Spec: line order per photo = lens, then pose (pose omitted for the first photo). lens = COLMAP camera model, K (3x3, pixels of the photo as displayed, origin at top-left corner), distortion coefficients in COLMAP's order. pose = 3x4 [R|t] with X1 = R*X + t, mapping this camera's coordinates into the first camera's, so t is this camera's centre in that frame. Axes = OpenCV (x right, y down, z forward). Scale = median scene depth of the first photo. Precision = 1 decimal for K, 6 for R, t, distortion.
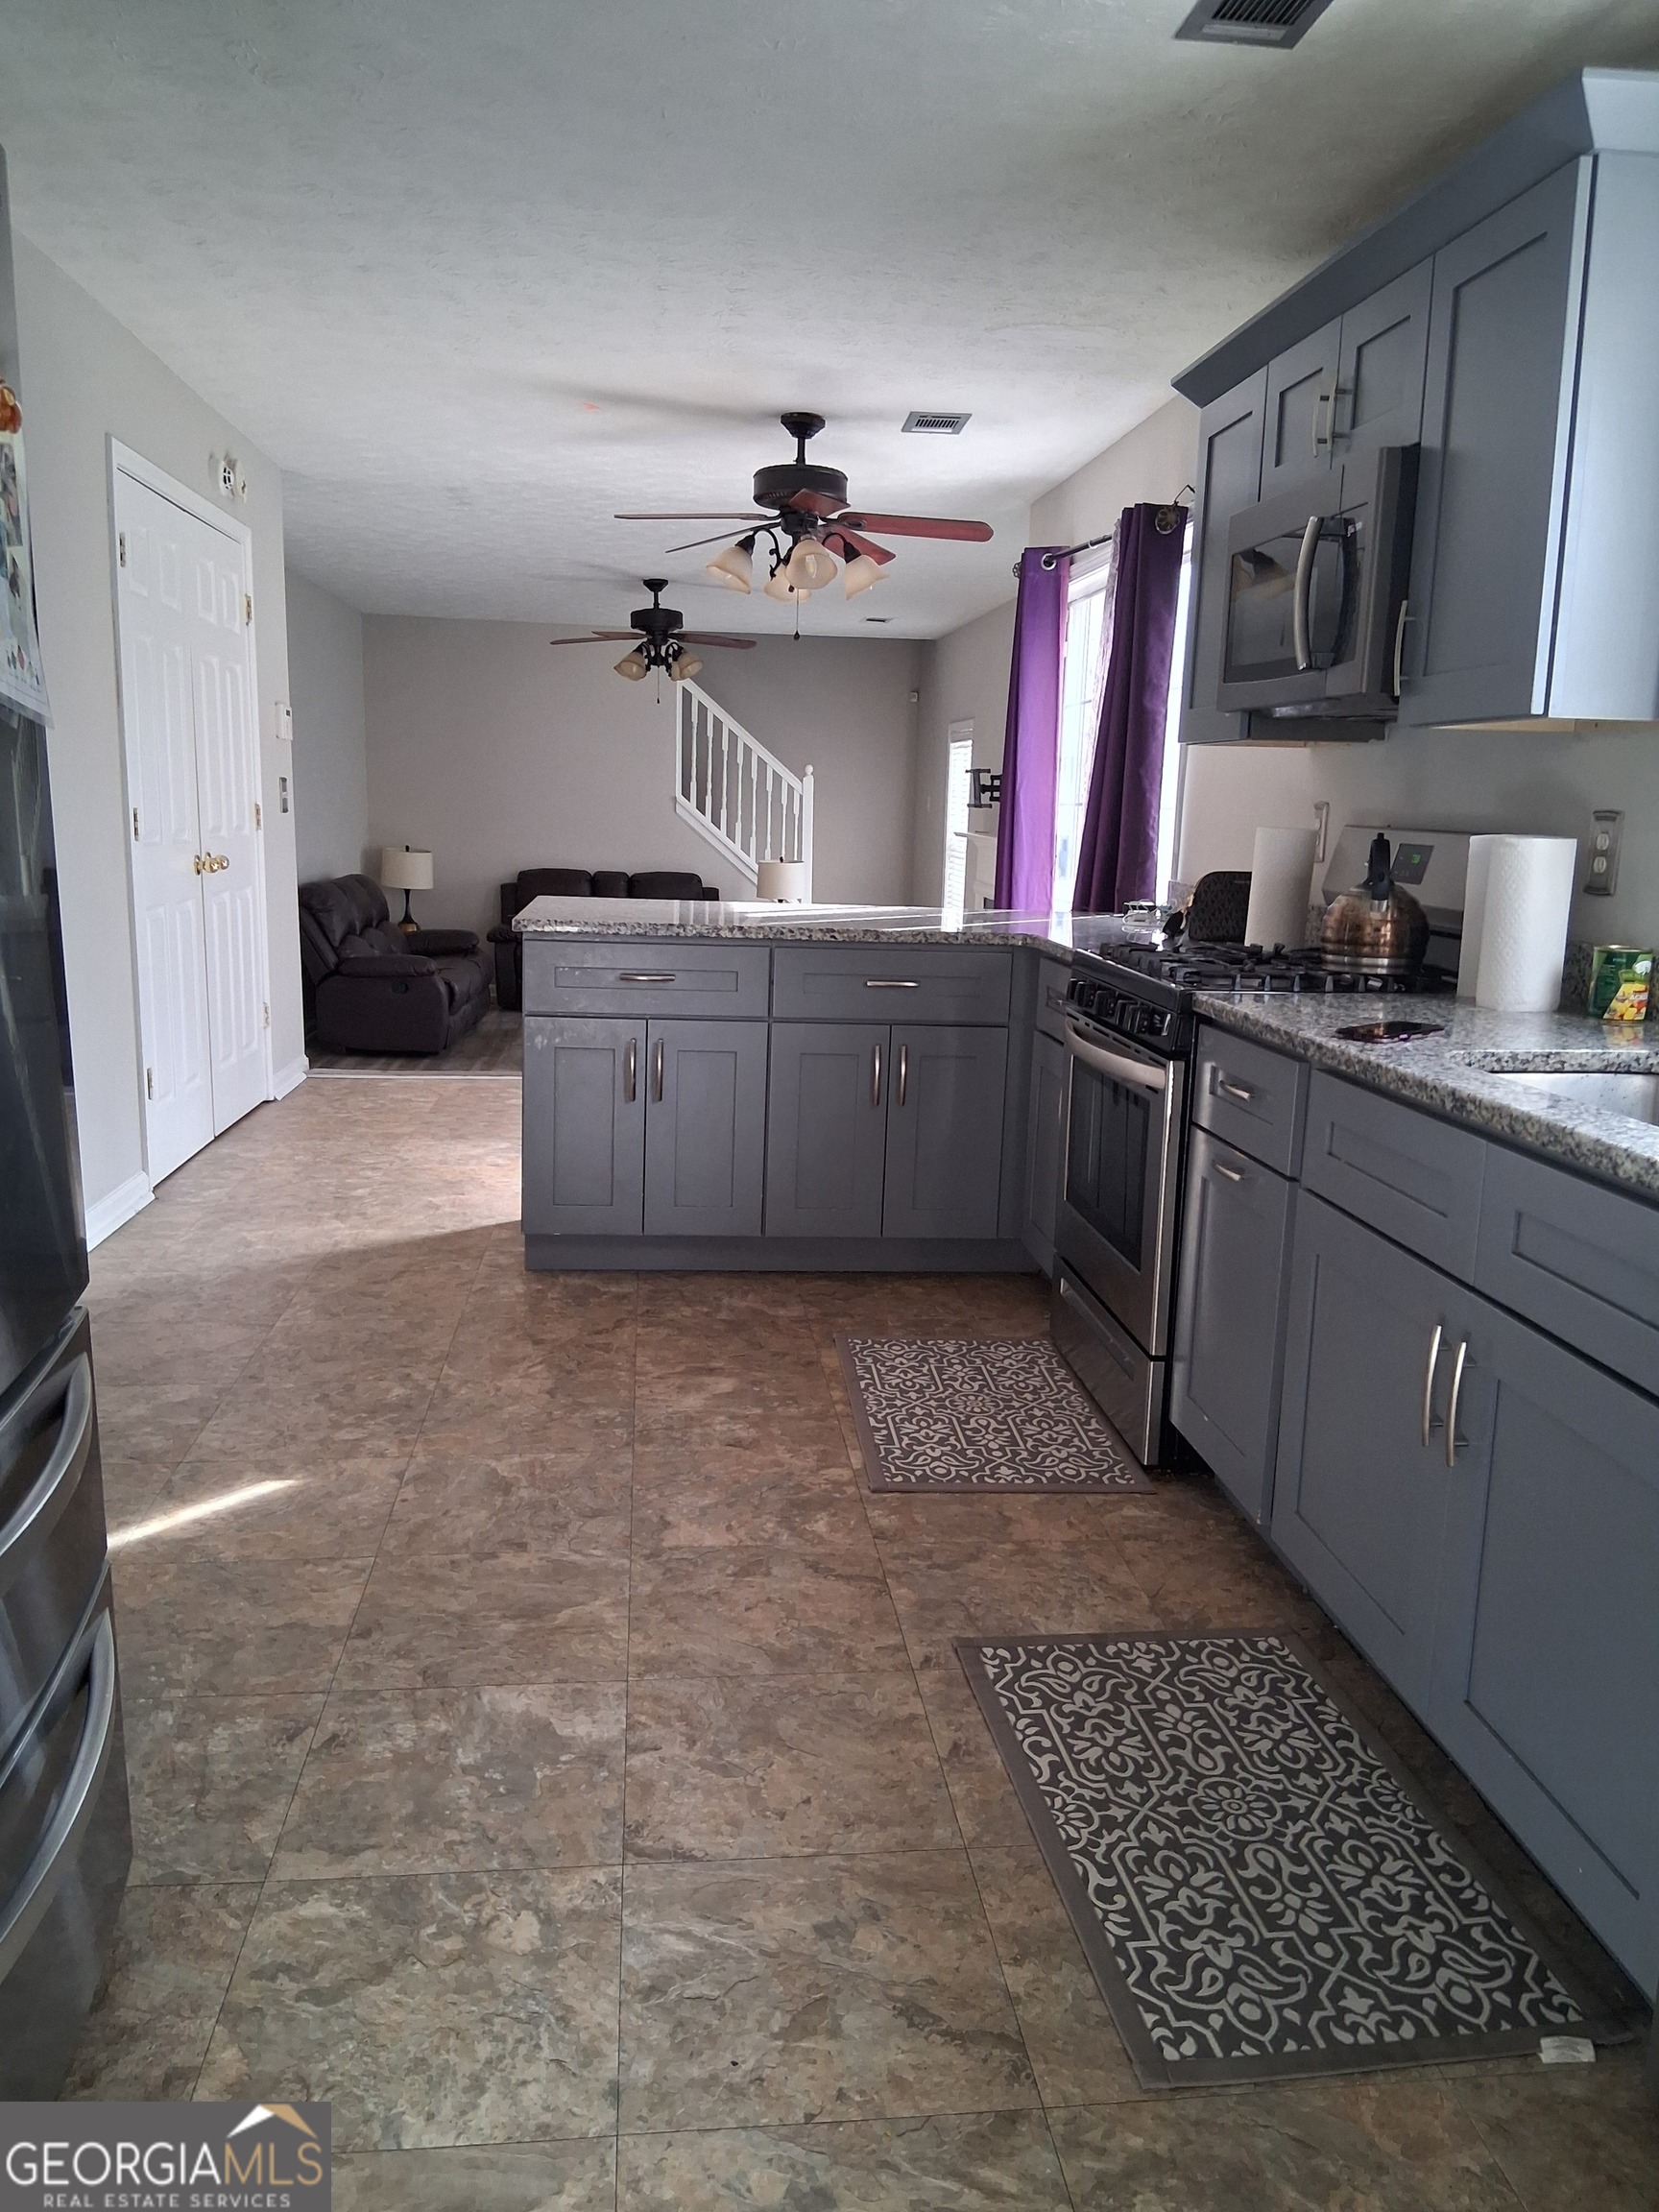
lens RADIAL K [[1664.5, 0, 830.2], [0, 1664.5, 1120.7], [0, 0, 1]] dist [0.130798, -0.230435]
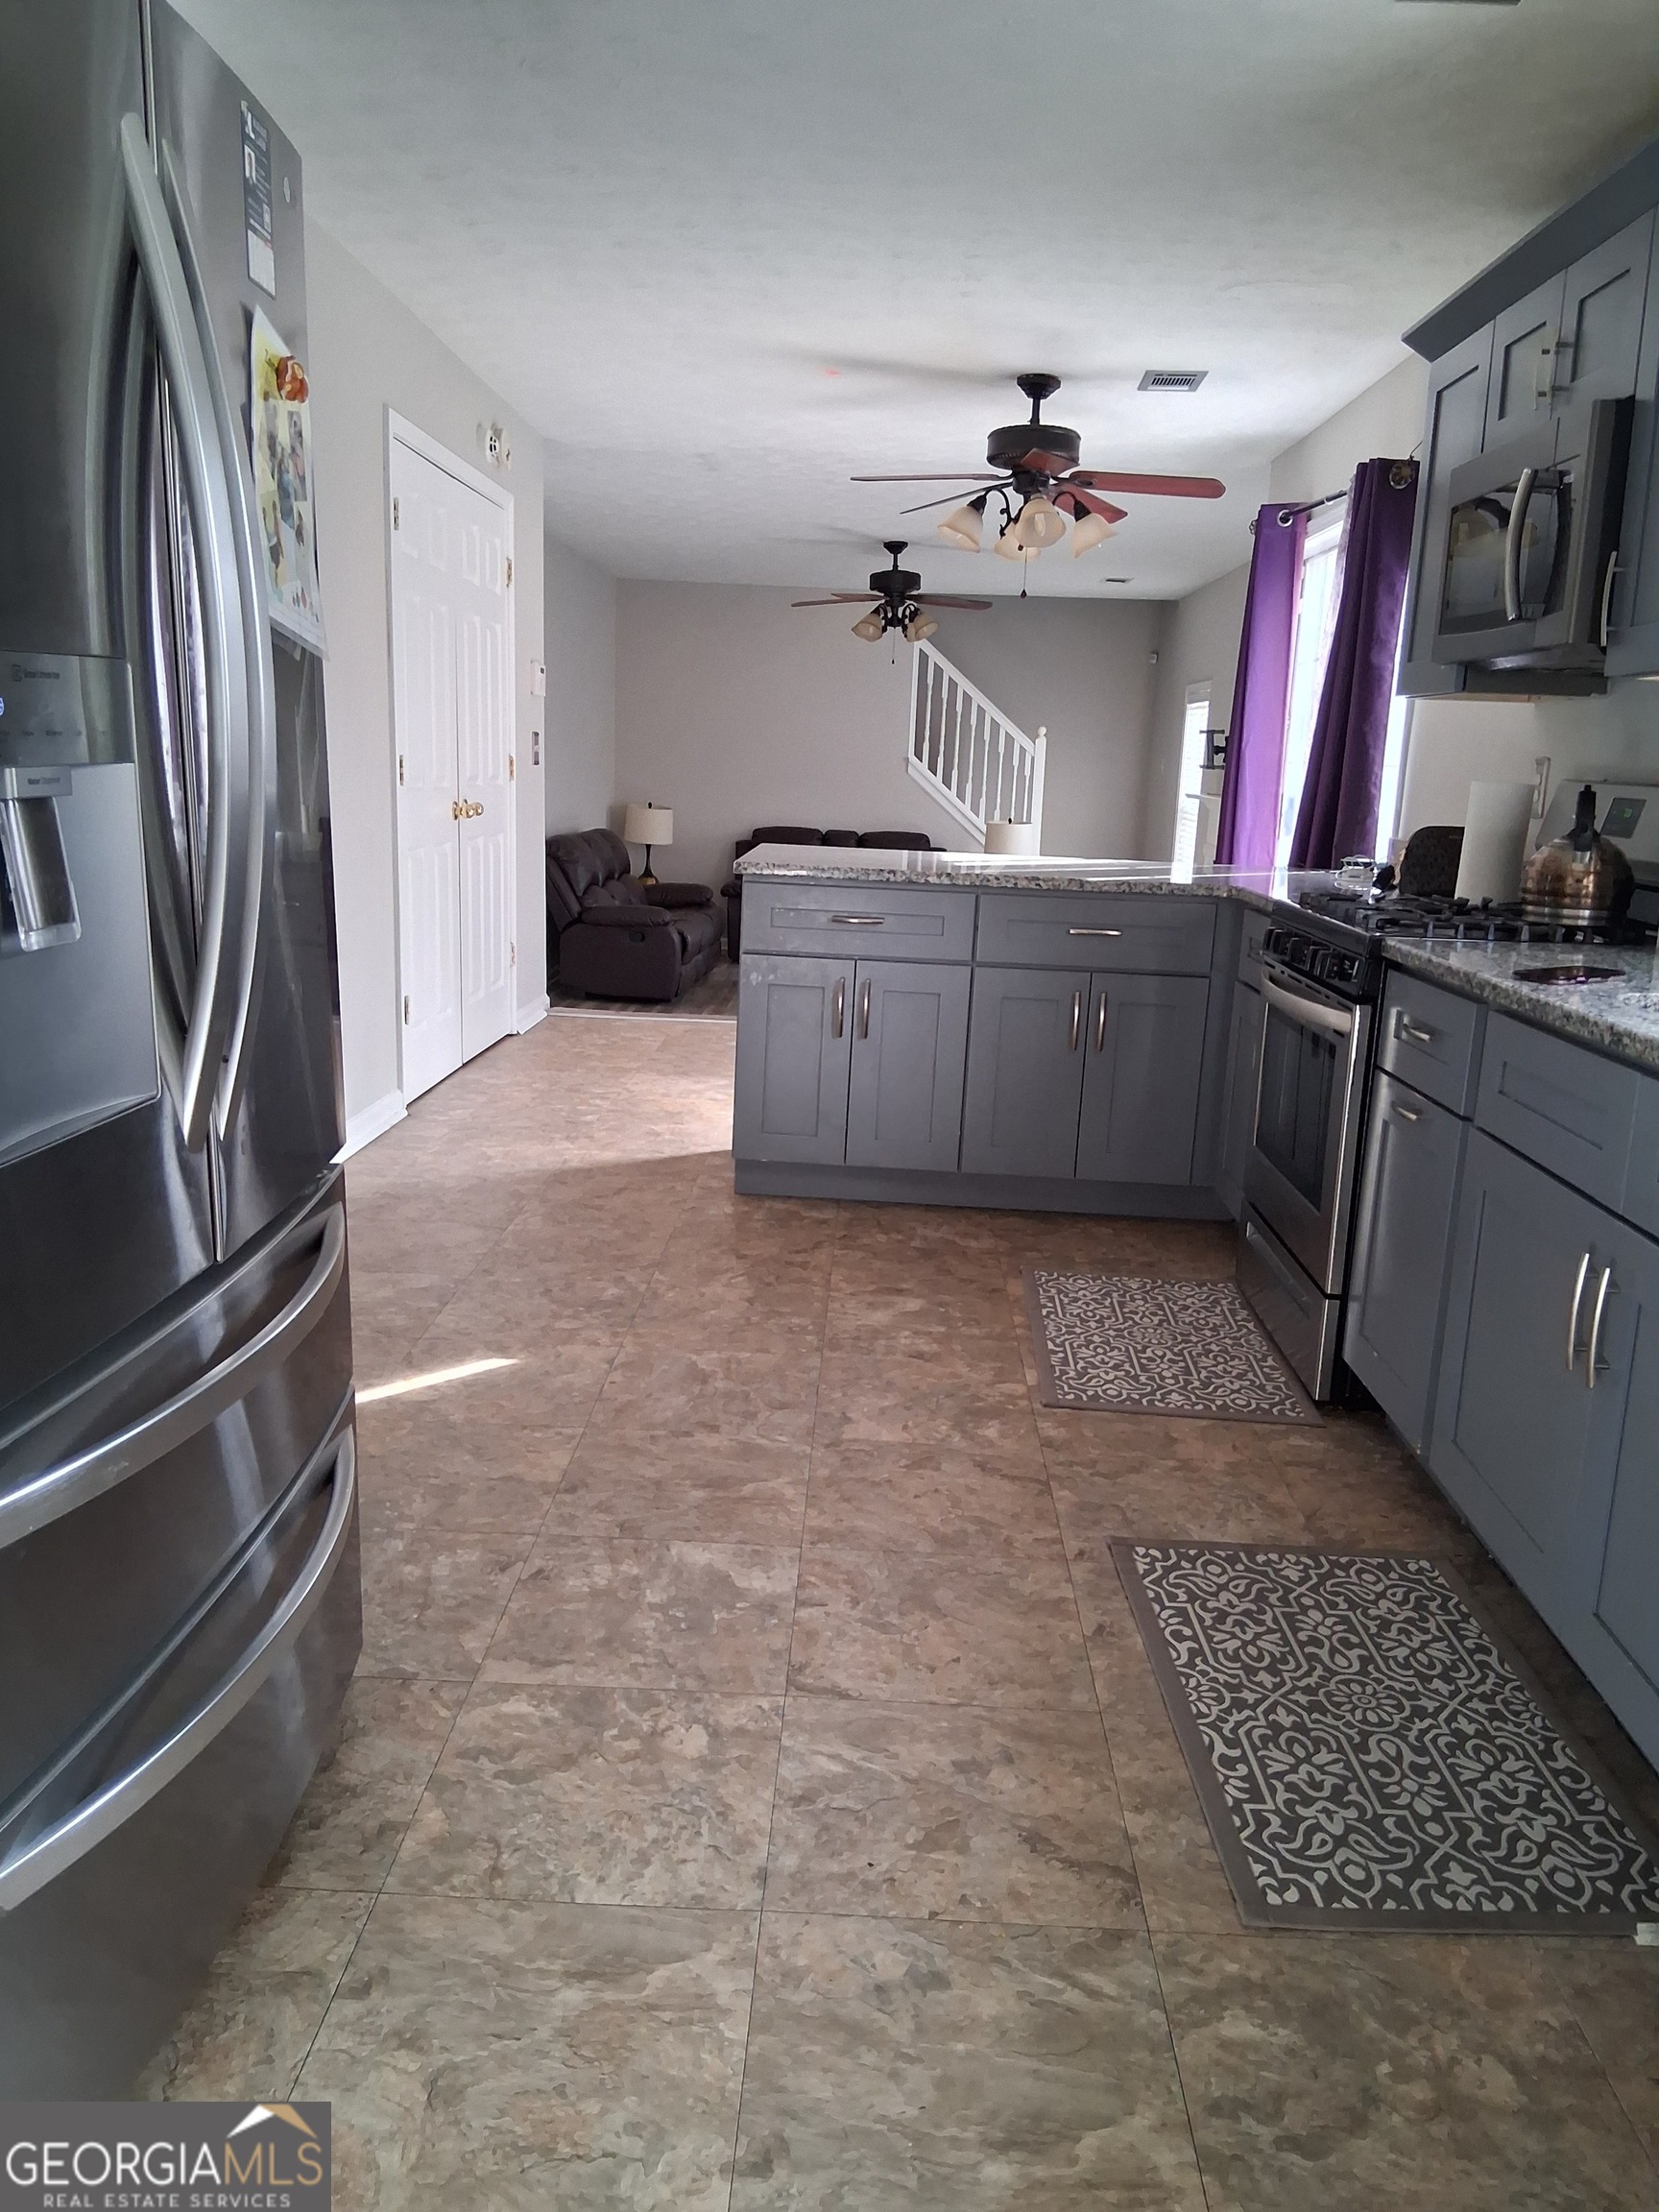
lens RADIAL K [[1662.7, 0, 835.7], [0, 1662.7, 1101.3], [0, 0, 1]] dist [0.146299, -0.245712]
pose [[0.990542, 0.039141, -0.131510, 0.025760], [-0.038003, 0.999215, 0.011147, 0.023134], [0.131843, -0.006044, 0.991252, -0.056750]]
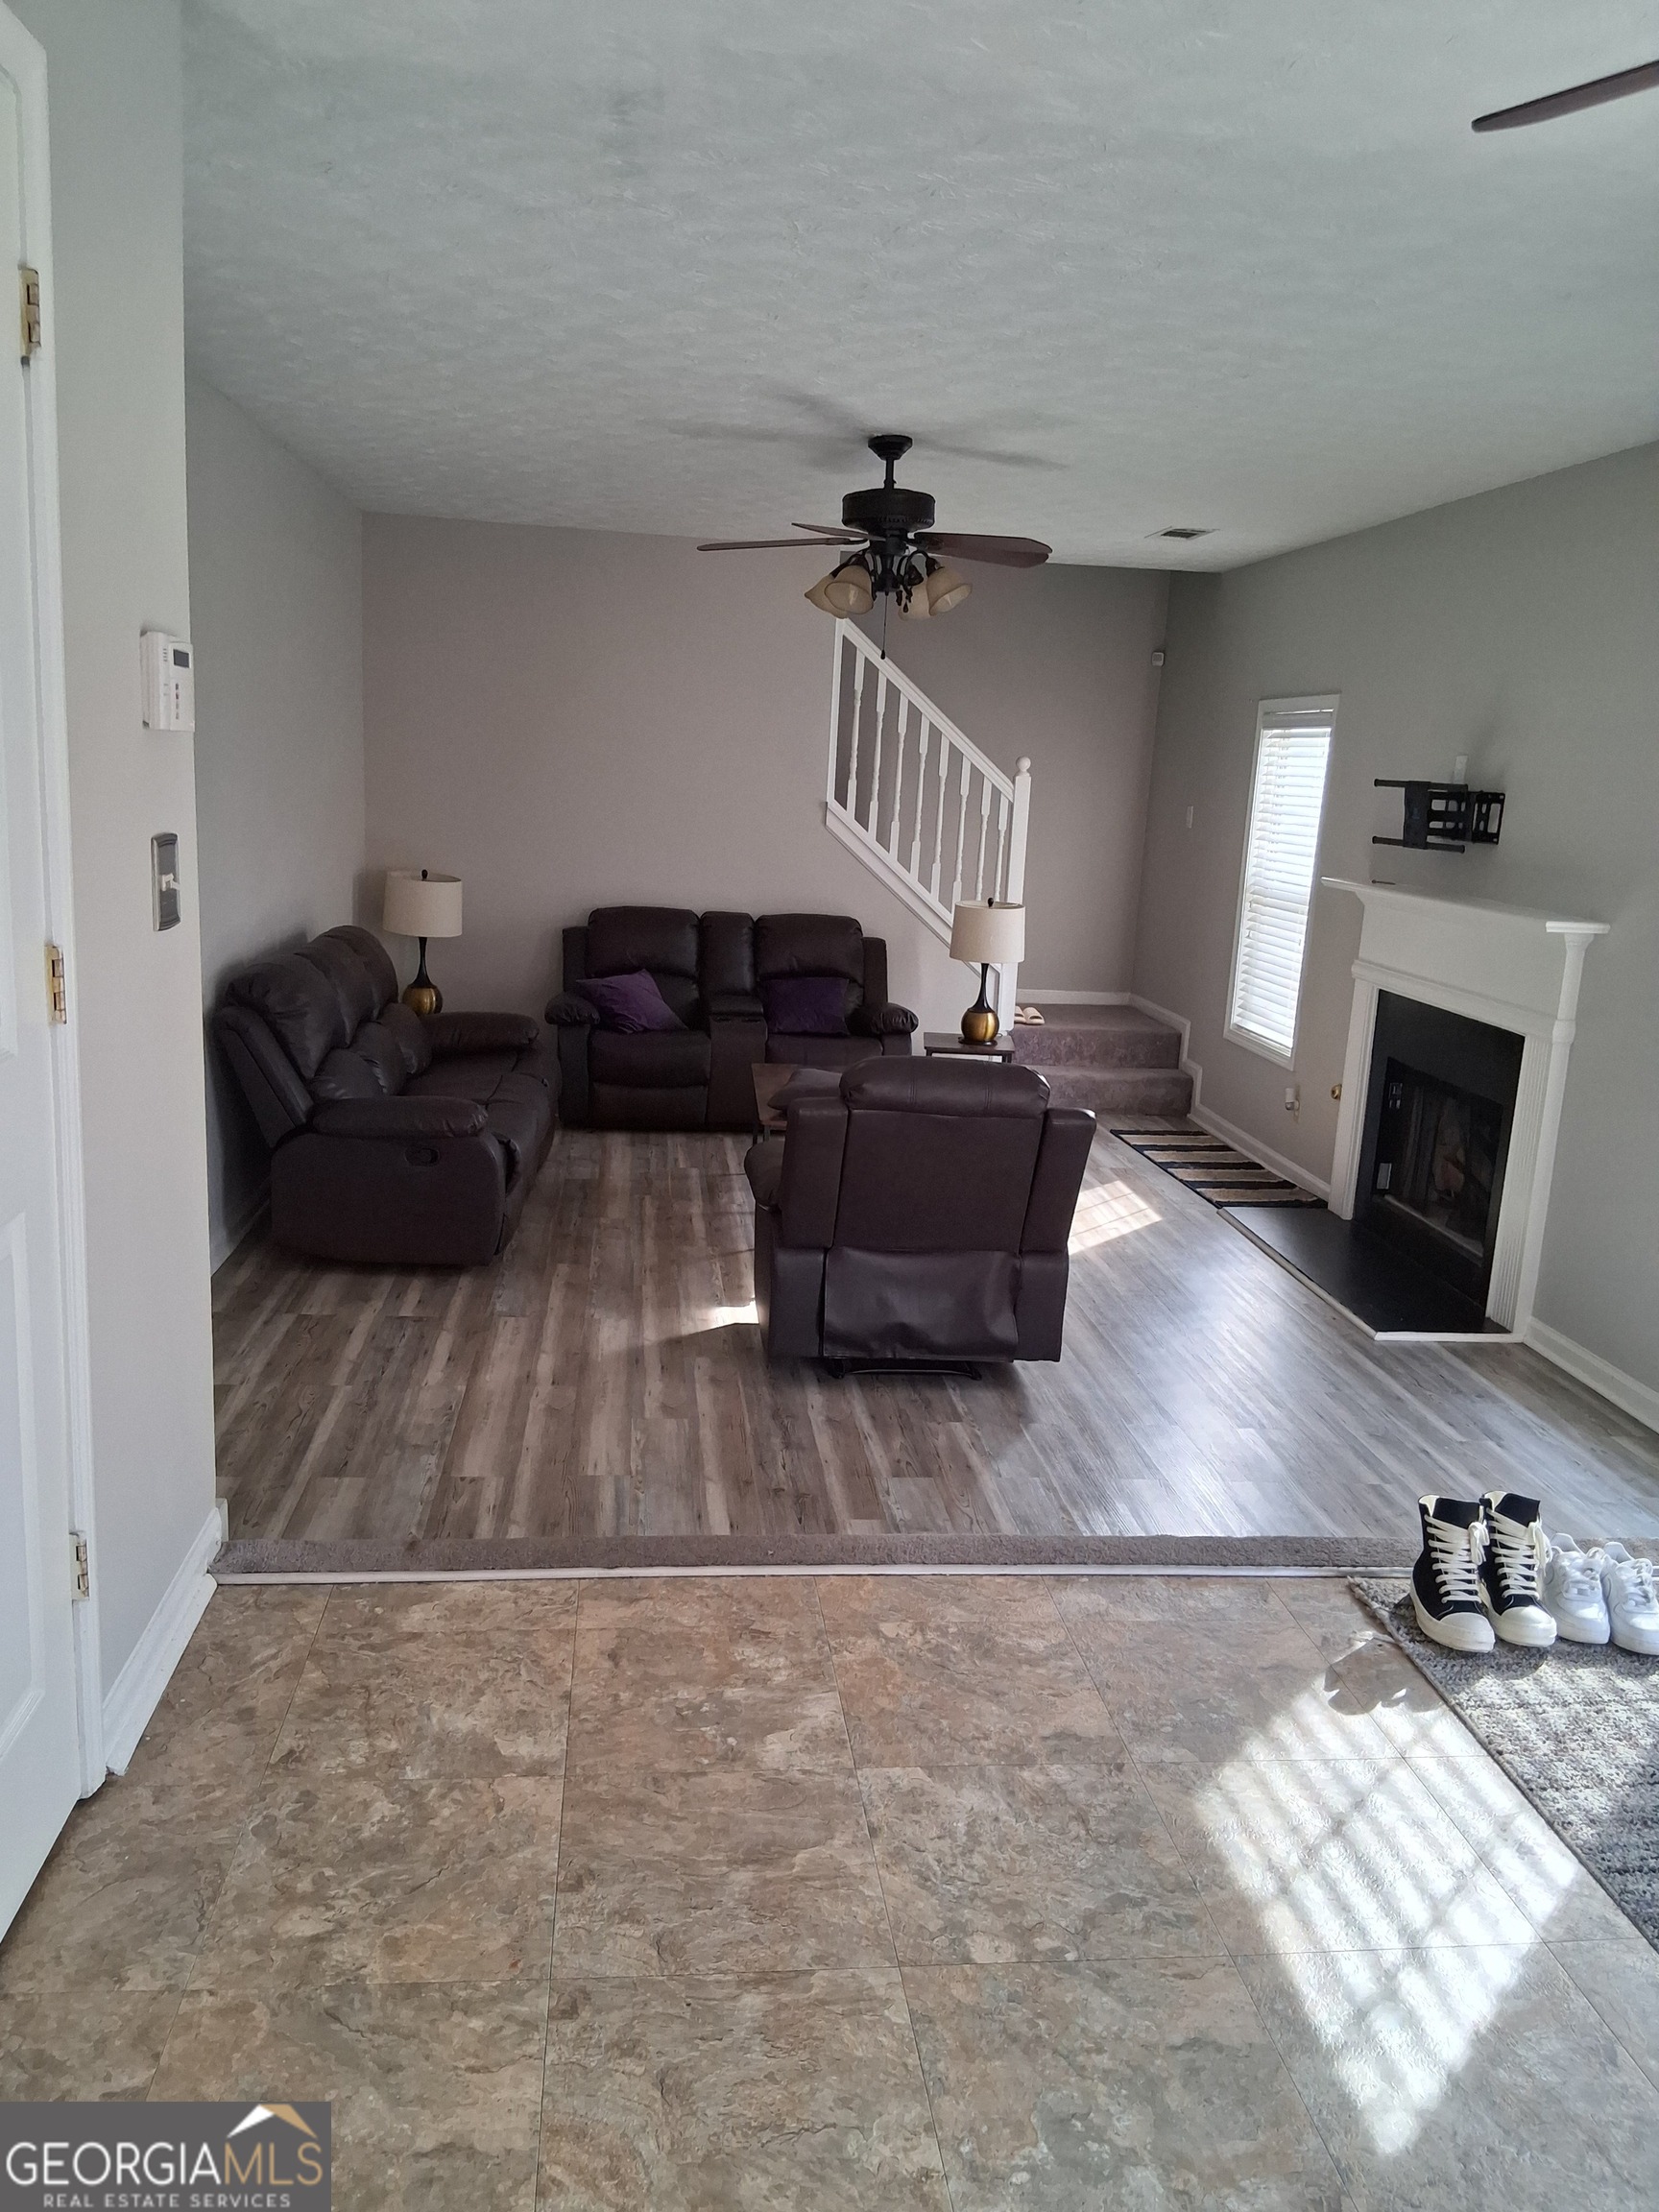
lens RADIAL K [[1702.6, 0, 832.3], [0, 1702.6, 1099.5], [0, 0, 1]] dist [0.129400, -0.000468]
pose [[0.999672, 0.023581, 0.009997, -0.421091], [-0.023598, 0.999720, 0.001647, -0.340871], [-0.009956, -0.001883, 0.999949, 1.428130]]
